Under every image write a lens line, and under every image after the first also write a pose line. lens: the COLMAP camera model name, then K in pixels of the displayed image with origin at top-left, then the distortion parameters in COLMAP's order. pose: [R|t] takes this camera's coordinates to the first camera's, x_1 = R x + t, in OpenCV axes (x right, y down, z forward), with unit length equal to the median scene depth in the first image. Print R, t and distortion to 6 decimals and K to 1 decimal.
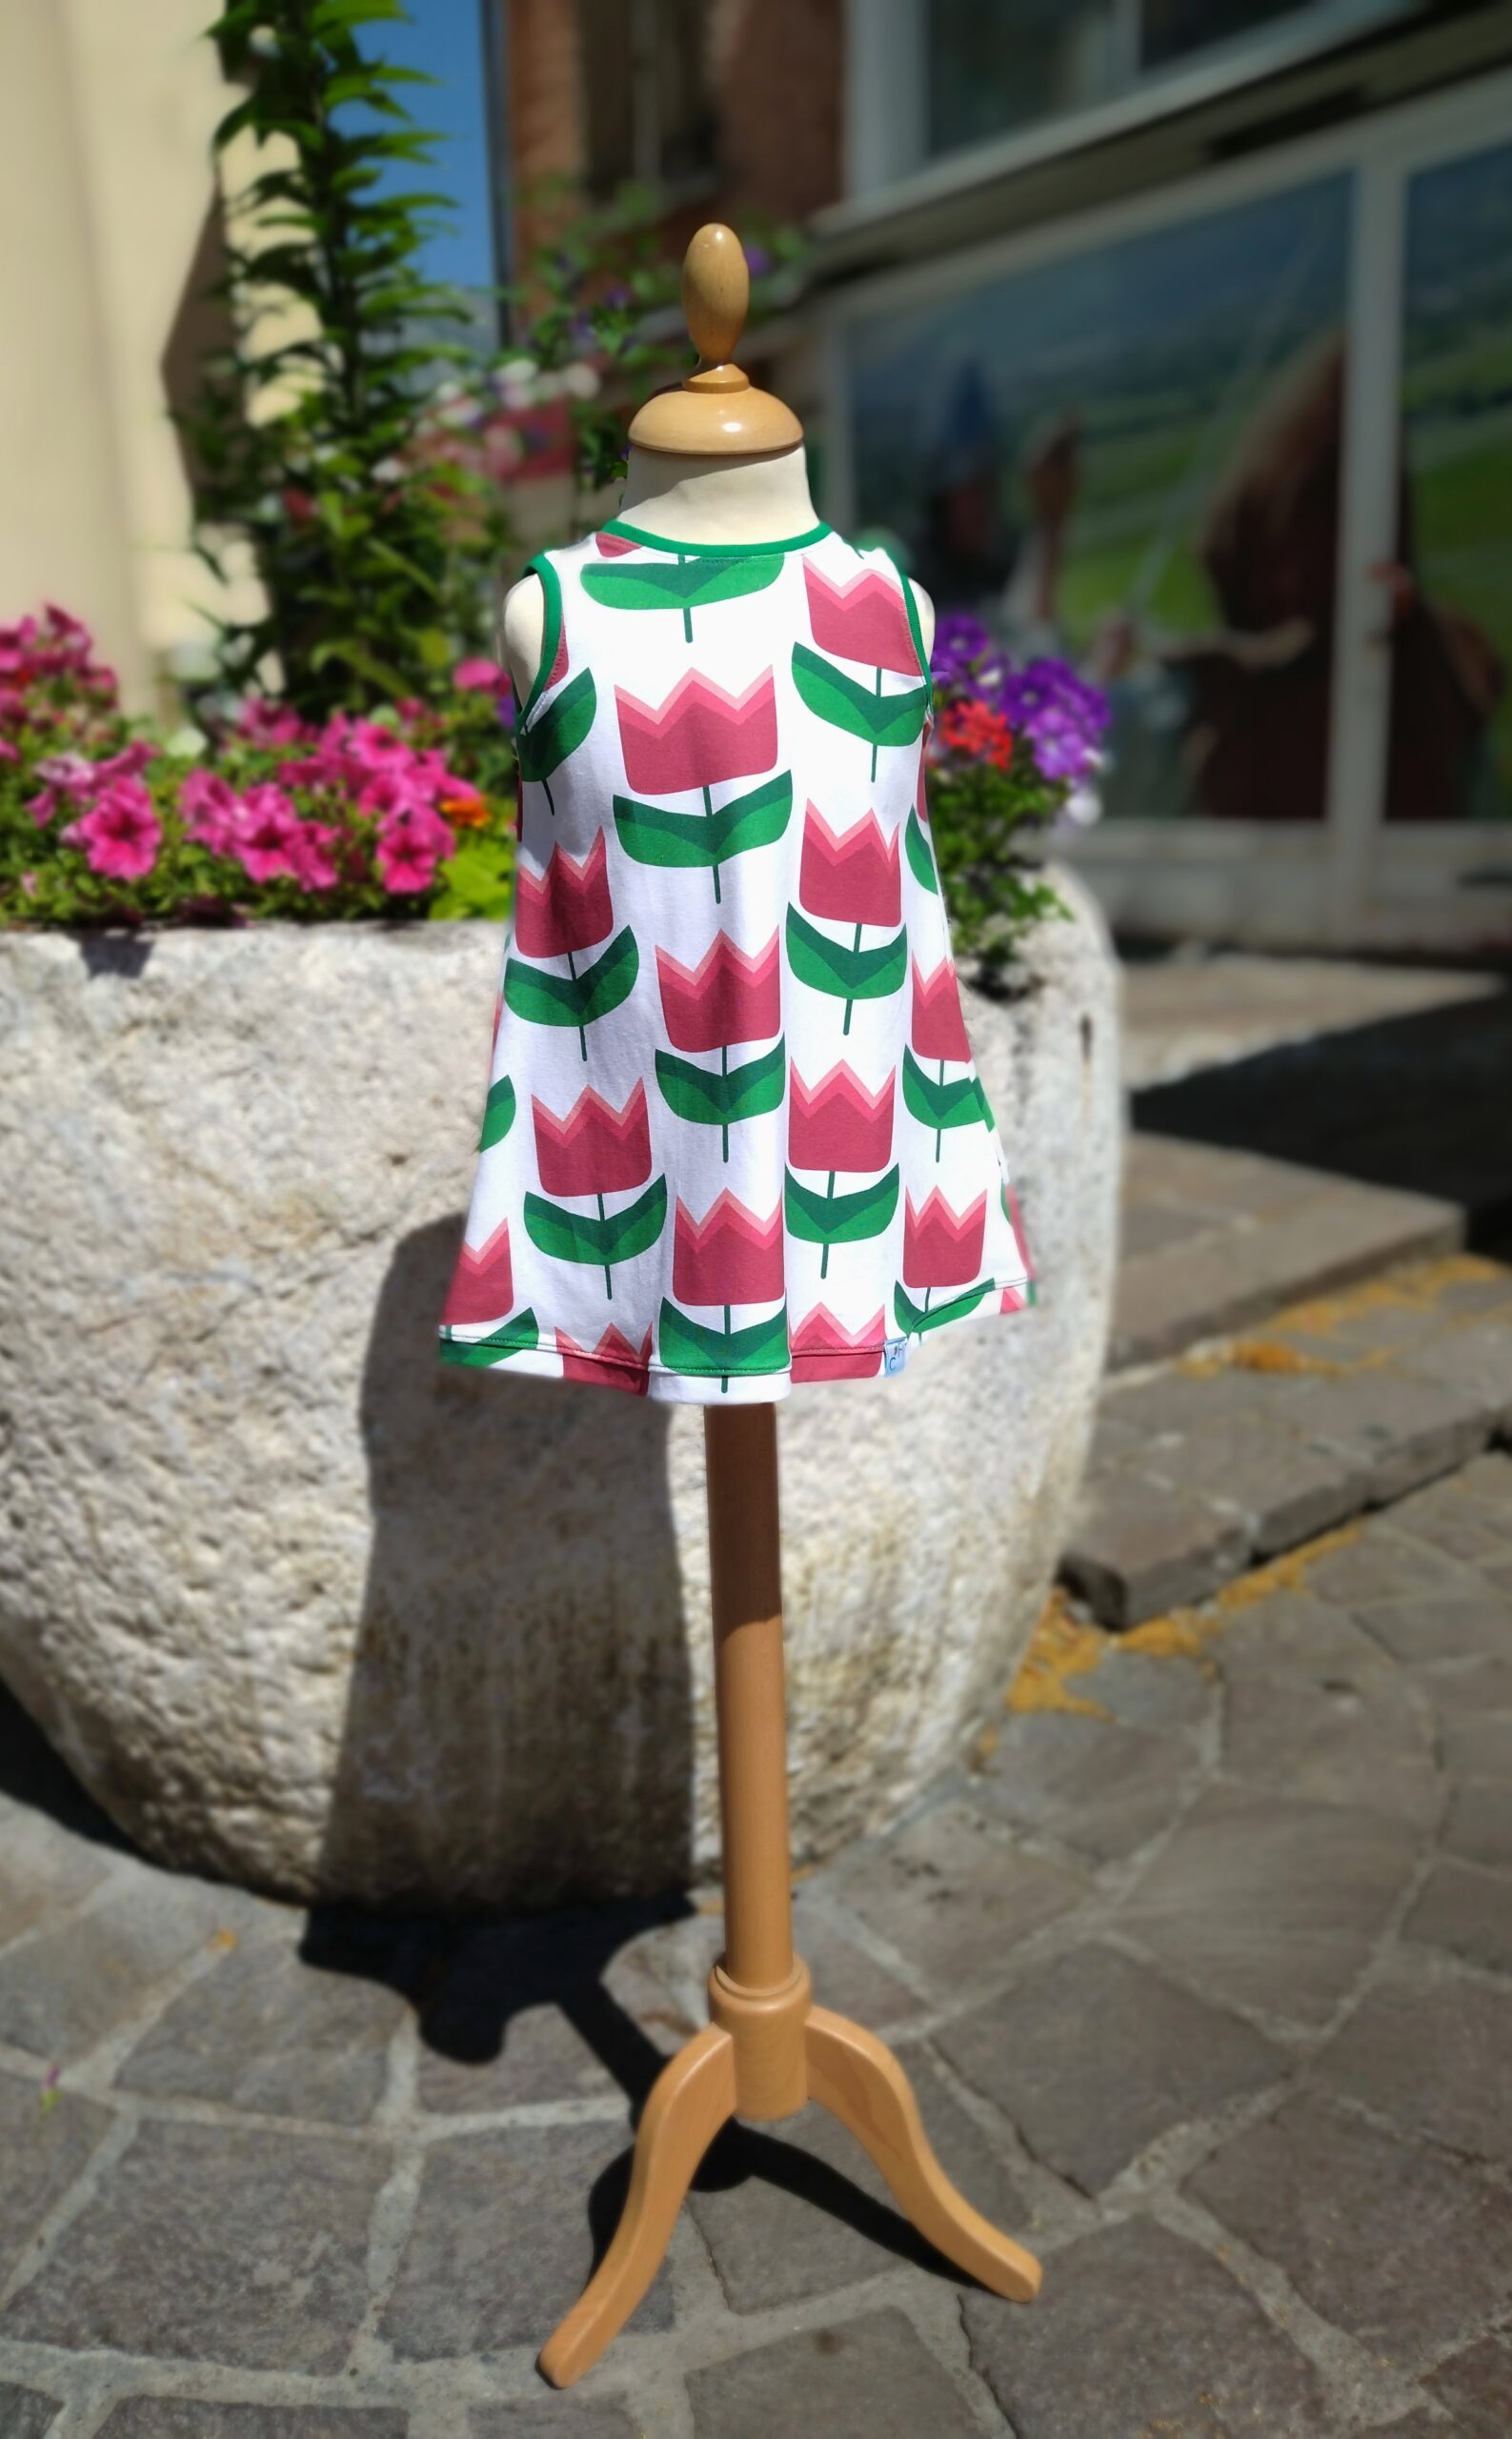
lens RADIAL K [[1801.5, 0, 752.4], [0, 1801.5, 1188.9], [0, 0, 1]] dist [-0.000687, 0.004687]
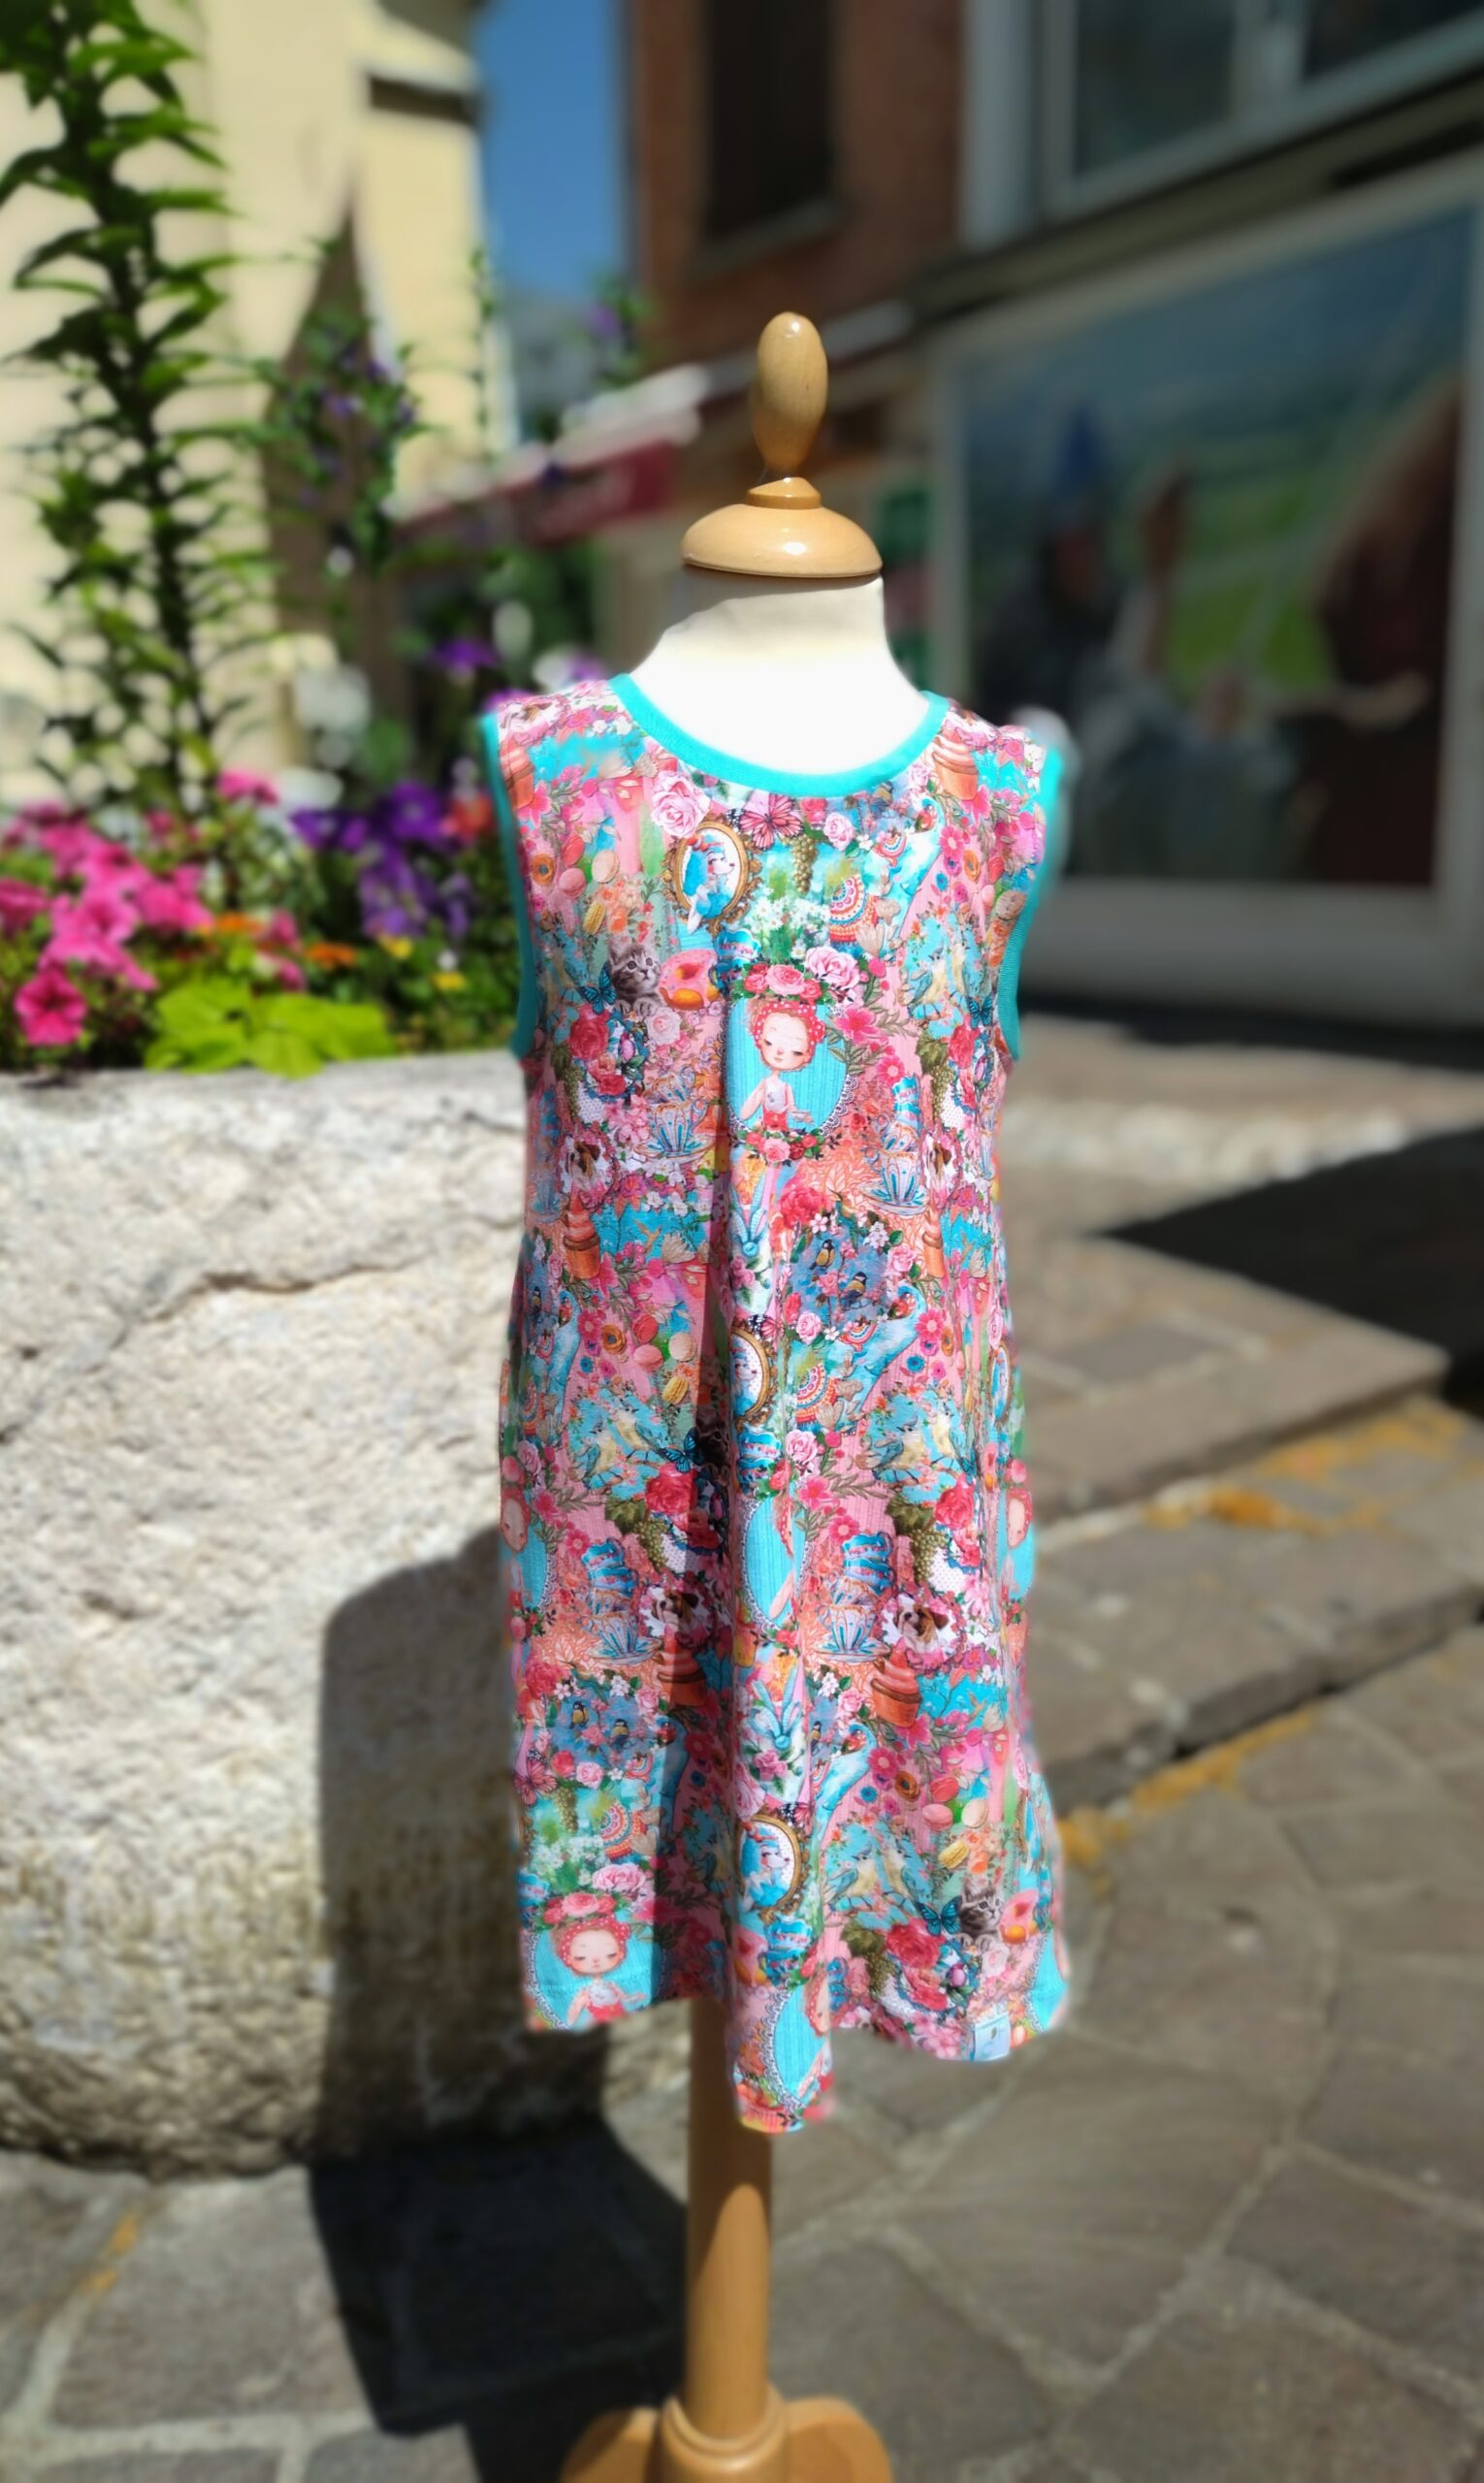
lens RADIAL K [[1874.1, 0, 742.0], [0, 1874.1, 1241.5], [0, 0, 1]] dist [-0.002488, -0.011730]
pose [[0.998545, 0.023447, -0.048552, 0.135553], [-0.023883, 0.999679, -0.008436, -0.049477], [0.048338, 0.009584, 0.998785, 0.071156]]
